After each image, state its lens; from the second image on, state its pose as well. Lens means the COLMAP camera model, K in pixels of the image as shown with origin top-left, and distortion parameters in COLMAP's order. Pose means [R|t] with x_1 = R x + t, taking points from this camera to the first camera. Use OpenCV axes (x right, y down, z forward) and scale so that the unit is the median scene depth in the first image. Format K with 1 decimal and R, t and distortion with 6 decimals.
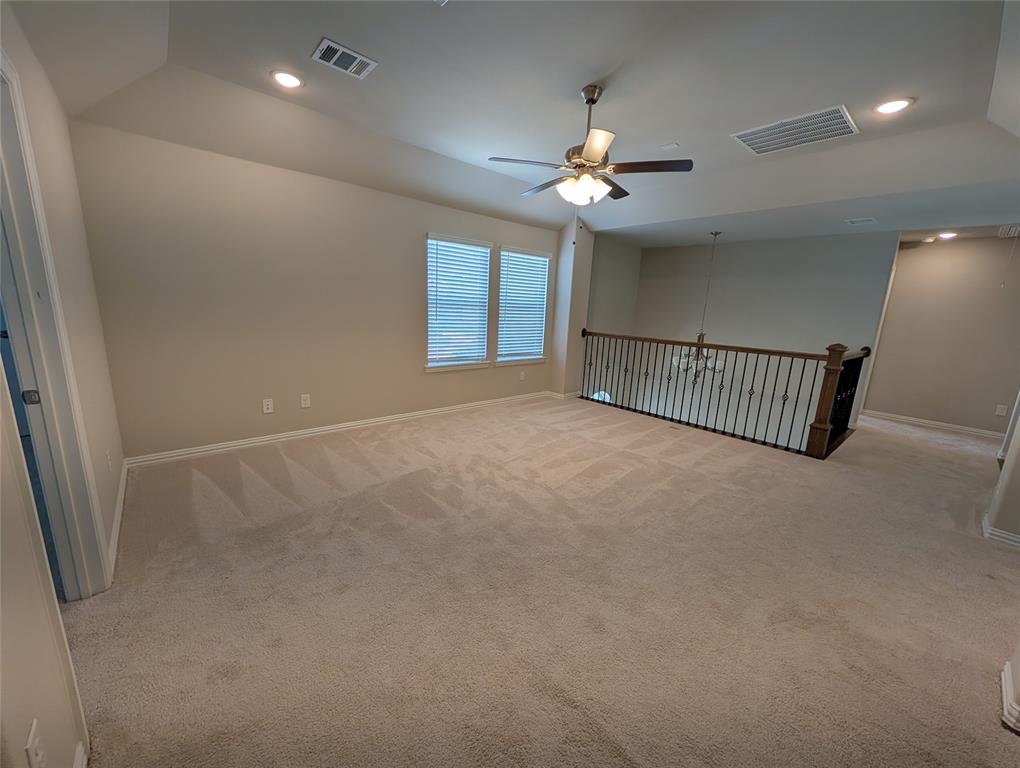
lens RADIAL K [[393.5, 0, 506.9], [0, 393.5, 388.1], [0, 0, 1]] dist [0.003422, 0.000199]
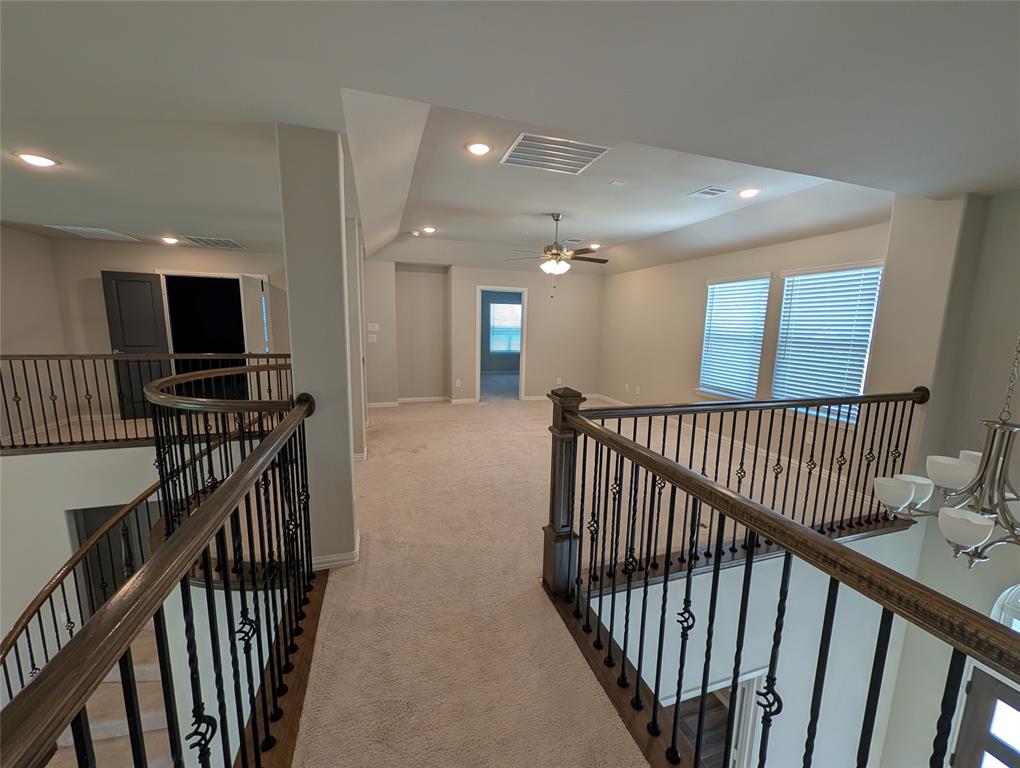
lens RADIAL K [[393.5, 0, 509.7], [0, 393.5, 382.7], [0, 0, 1]] dist [0.003422, 0.000199]
pose [[-0.395178, 0.087573, -0.914421, 1.012128], [-0.228807, 0.954688, 0.190311, -0.156235], [0.889653, 0.284432, -0.357234, 0.834744]]
